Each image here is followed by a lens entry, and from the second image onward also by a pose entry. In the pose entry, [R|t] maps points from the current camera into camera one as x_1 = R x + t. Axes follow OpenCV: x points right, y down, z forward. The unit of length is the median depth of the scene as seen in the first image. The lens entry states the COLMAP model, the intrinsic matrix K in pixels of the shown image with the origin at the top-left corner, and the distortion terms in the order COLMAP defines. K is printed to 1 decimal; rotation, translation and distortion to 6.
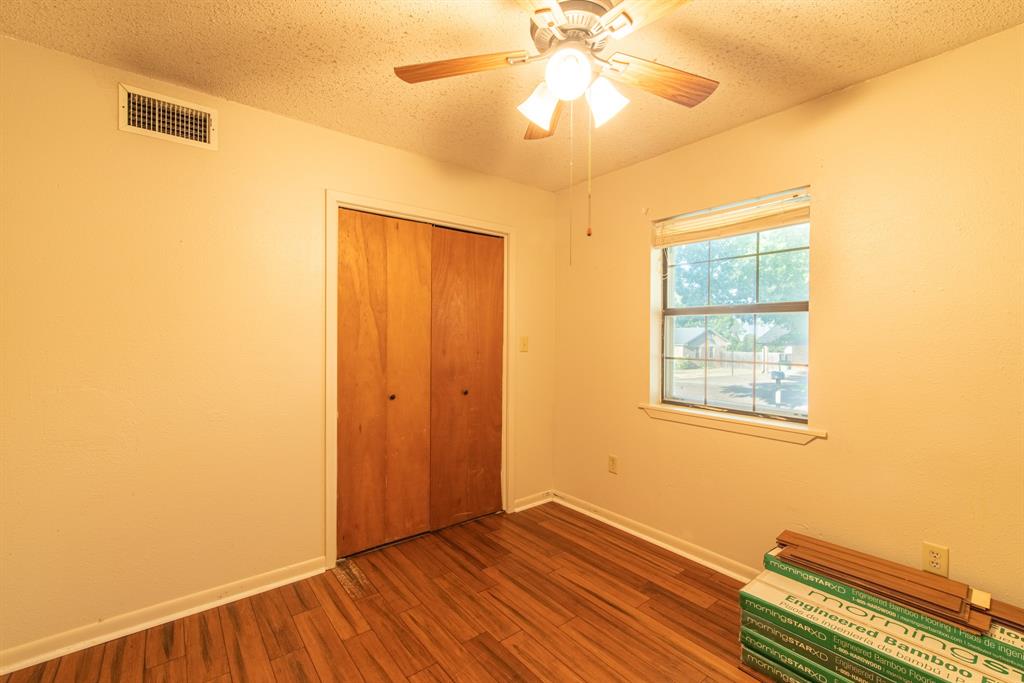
lens RADIAL K [[440.6, 0, 514.7], [0, 440.6, 336.4], [0, 0, 1]] dist [0.003954, -0.000323]
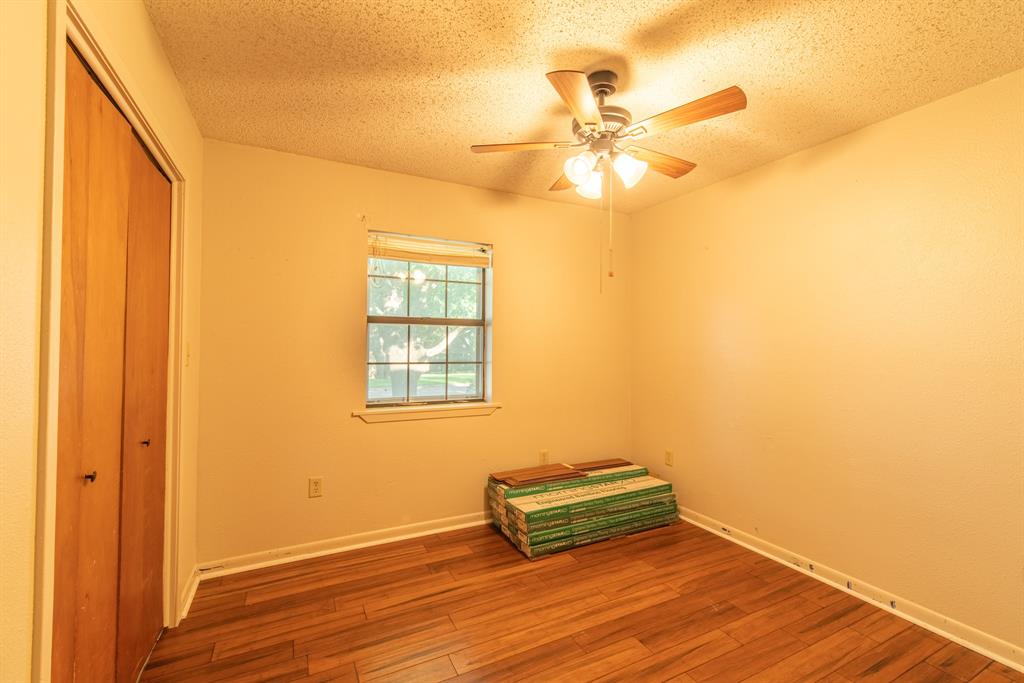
lens RADIAL K [[440.6, 0, 514.7], [0, 440.6, 336.4], [0, 0, 1]] dist [0.003954, -0.000323]
pose [[0.196117, 0.015346, 0.980460, -0.732155], [-0.004641, 0.999881, -0.014722, -0.001259], [-0.980569, -0.001663, 0.196165, 0.557324]]
